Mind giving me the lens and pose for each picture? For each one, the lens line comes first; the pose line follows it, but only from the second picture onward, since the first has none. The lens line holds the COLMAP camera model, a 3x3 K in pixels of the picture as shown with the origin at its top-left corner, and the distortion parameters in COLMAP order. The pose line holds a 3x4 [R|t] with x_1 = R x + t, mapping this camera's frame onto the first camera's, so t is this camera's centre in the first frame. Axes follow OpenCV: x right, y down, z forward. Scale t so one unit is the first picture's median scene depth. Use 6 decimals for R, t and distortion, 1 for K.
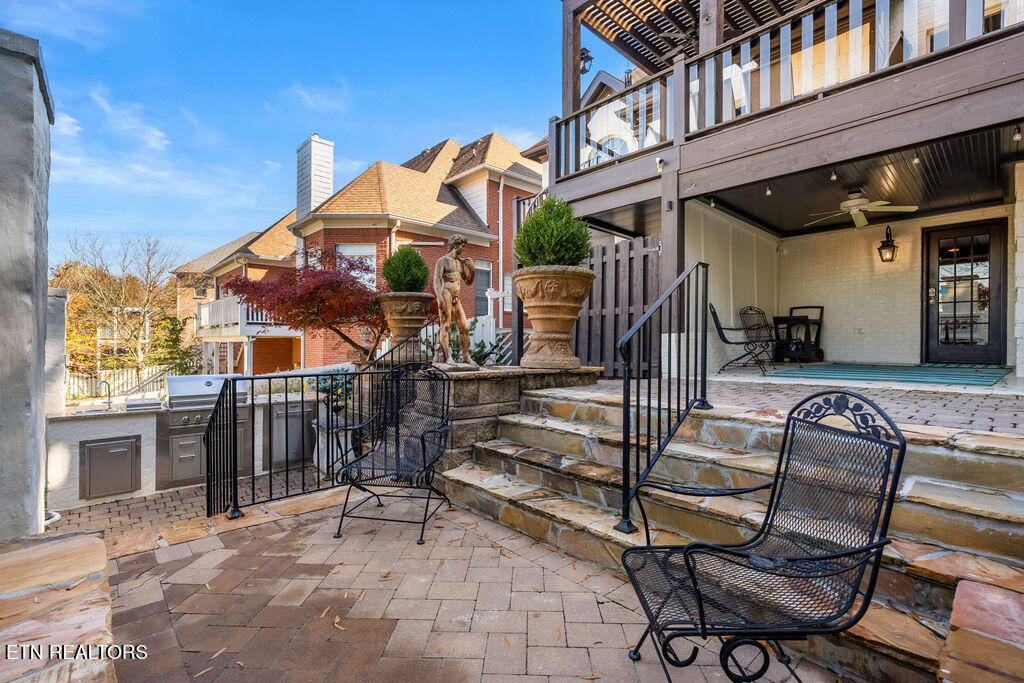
lens RADIAL K [[465.2, 0, 509.9], [0, 465.2, 343.7], [0, 0, 1]] dist [-0.003441, -0.000081]
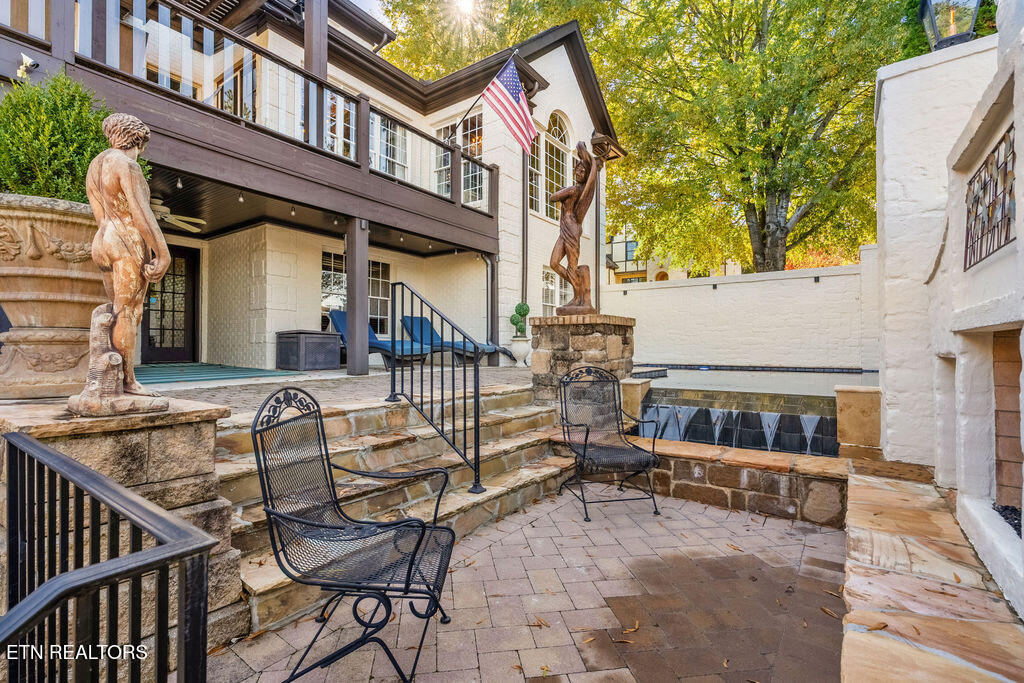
lens RADIAL K [[465.2, 0, 509.8], [0, 465.2, 343.4], [0, 0, 1]] dist [-0.003441, -0.000081]
pose [[-0.196905, 0.003828, 0.980415, -0.820107], [0.003515, 0.999989, -0.003198, -0.006058], [-0.980416, 0.002817, -0.196917, 0.917862]]
